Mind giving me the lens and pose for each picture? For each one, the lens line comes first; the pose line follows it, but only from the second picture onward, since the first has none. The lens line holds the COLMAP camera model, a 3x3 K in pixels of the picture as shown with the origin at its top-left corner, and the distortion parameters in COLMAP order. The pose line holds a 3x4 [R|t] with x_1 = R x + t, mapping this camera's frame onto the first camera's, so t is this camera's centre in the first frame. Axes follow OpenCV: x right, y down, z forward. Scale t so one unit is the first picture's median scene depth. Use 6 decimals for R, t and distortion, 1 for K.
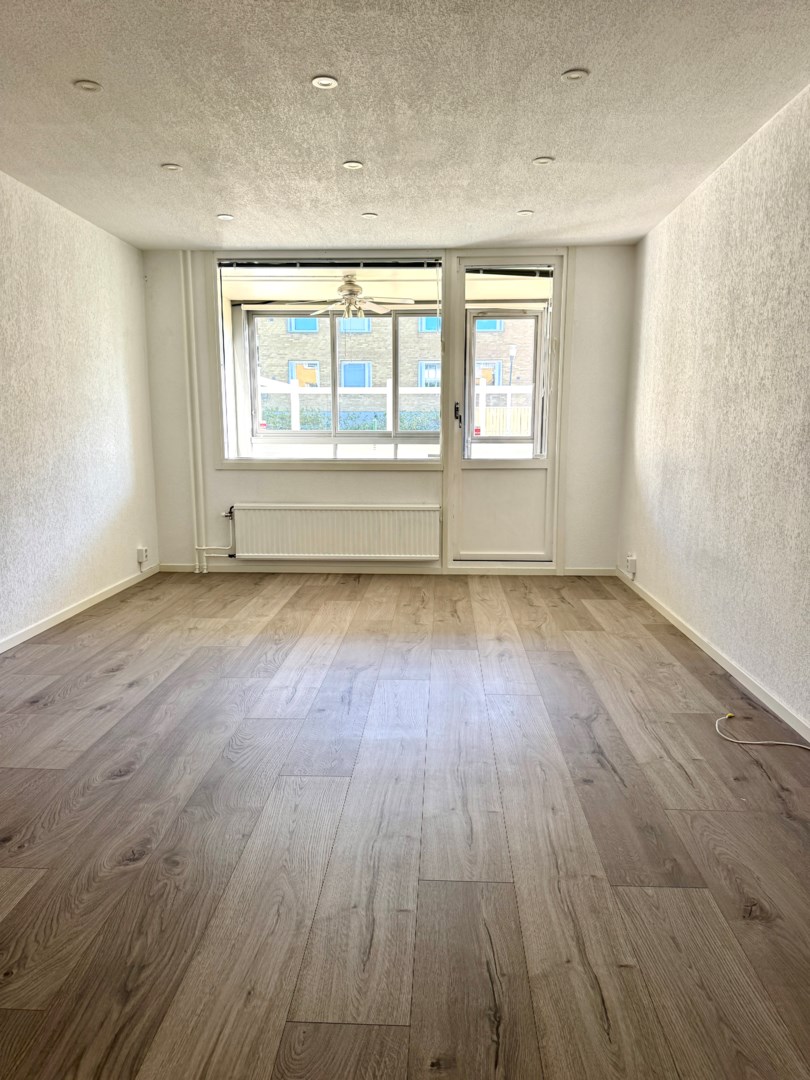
lens RADIAL K [[768.1, 0, 407.8], [0, 768.1, 544.3], [0, 0, 1]] dist [0.027438, -0.035847]
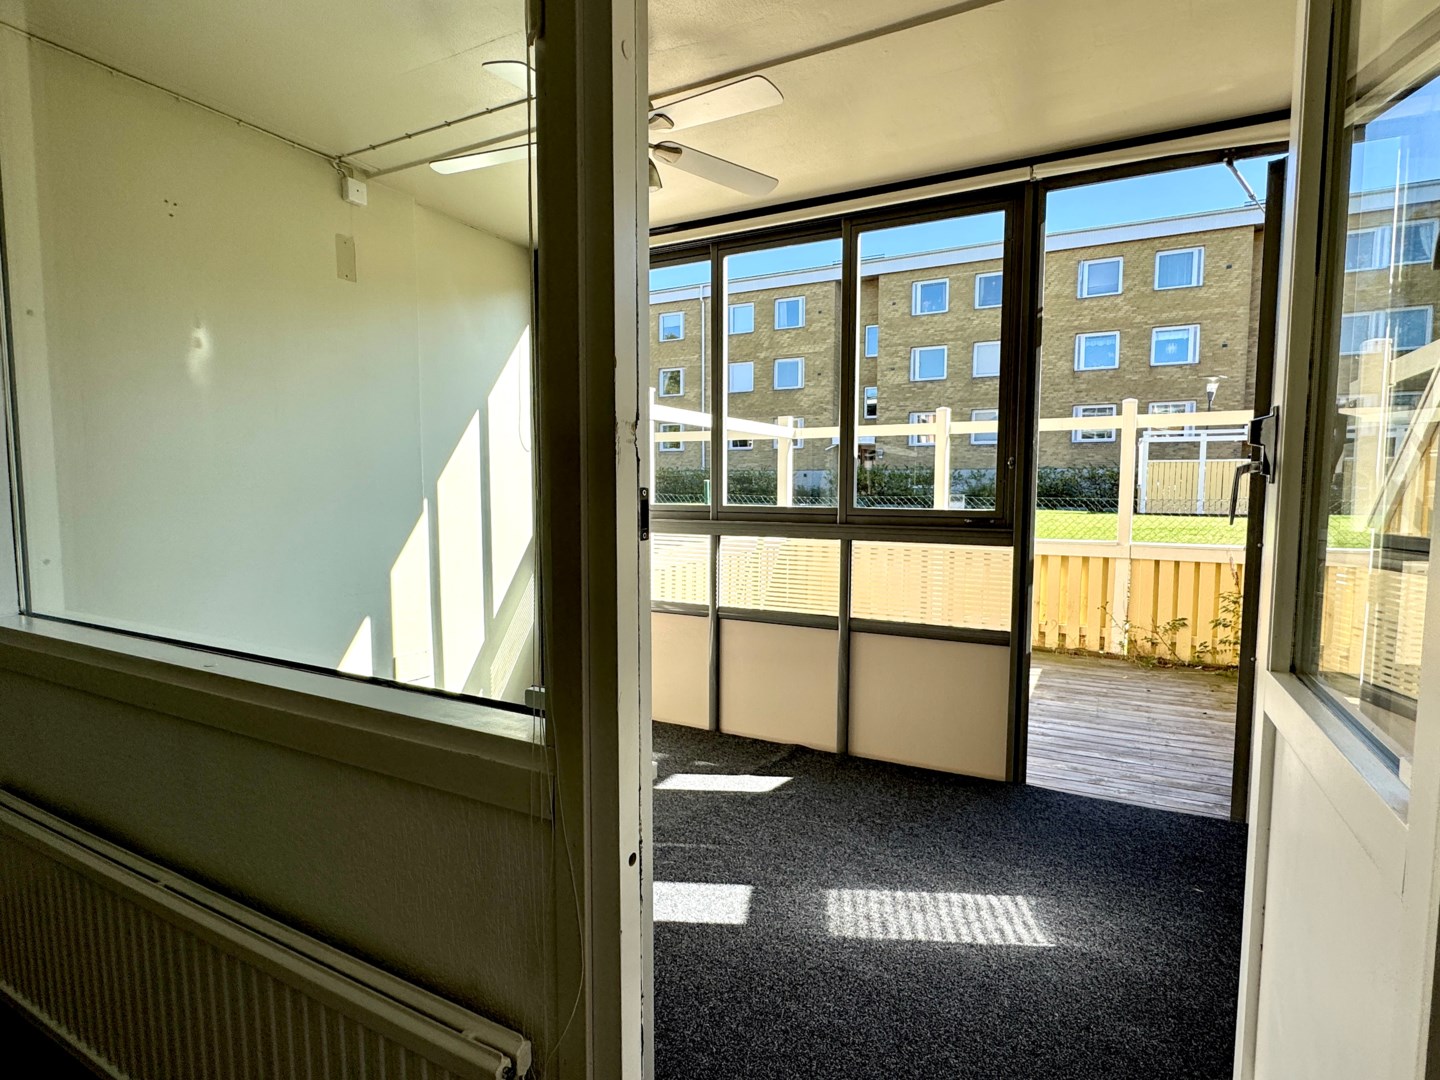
lens RADIAL K [[755.2, 0, 718.5], [0, 755.2, 545.2], [0, 0, 1]] dist [0.014864, -0.000453]
pose [[0.903975, 0.031436, -0.426429, 0.060375], [-0.062458, 0.996305, -0.058957, -0.061672], [0.423000, 0.079930, 0.902598, 0.375070]]
